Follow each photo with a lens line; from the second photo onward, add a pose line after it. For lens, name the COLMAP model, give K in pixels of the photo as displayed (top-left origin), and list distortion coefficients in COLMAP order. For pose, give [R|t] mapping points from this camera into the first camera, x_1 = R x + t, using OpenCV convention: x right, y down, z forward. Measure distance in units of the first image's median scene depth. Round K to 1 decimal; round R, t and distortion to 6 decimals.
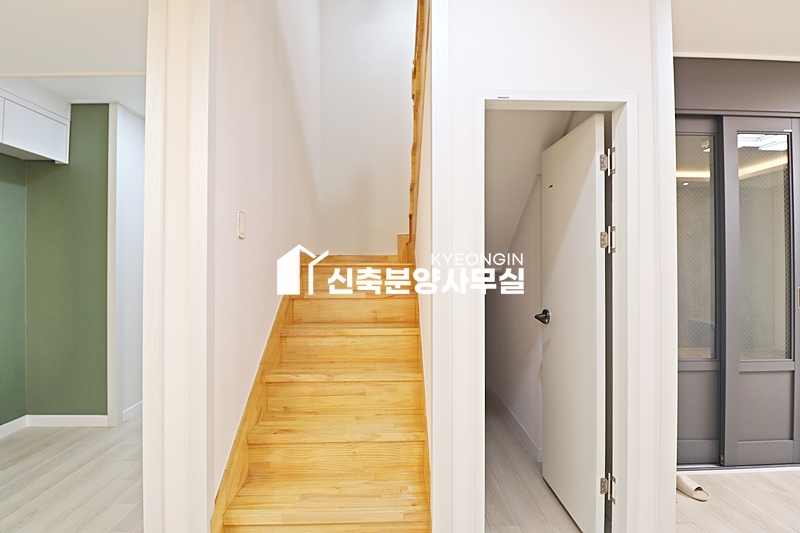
lens RADIAL K [[372.0, 0, 397.2], [0, 372.0, 261.7], [0, 0, 1]] dist [0.008371, -0.021560]
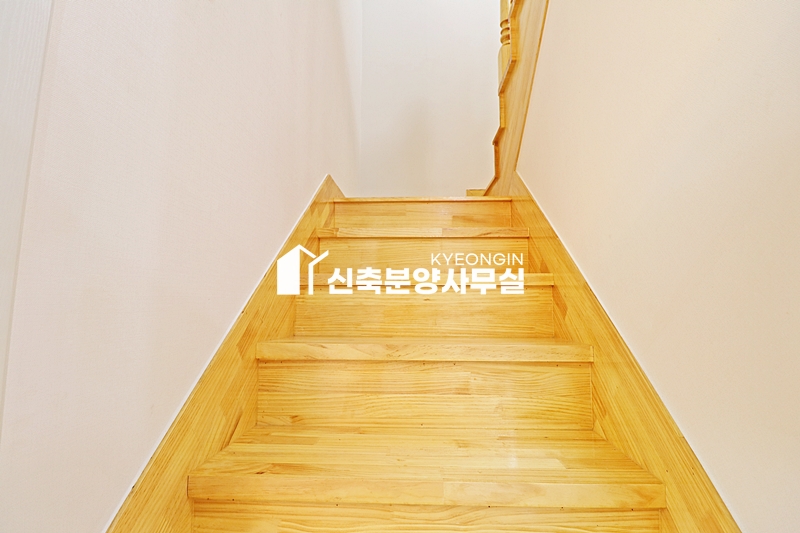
lens RADIAL K [[372.0, 0, 397.2], [0, 372.0, 261.7], [0, 0, 1]] dist [0.008371, -0.021560]
pose [[0.997119, -0.004619, -0.075706, -0.138944], [-0.003610, 0.994123, -0.108200, 0.251029], [0.075761, 0.108161, 0.991242, 0.533895]]
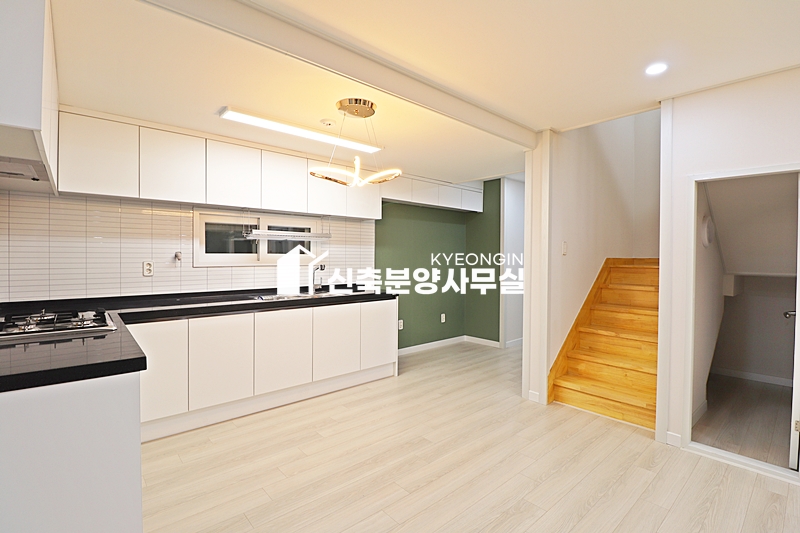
lens RADIAL K [[372.0, 0, 397.2], [0, 372.0, 261.7], [0, 0, 1]] dist [0.008371, -0.021560]
pose [[0.639897, 0.016281, -0.768288, 0.477737], [-0.000386, 0.999782, 0.020866, -0.057345], [0.768461, -0.013056, 0.639764, -0.859286]]
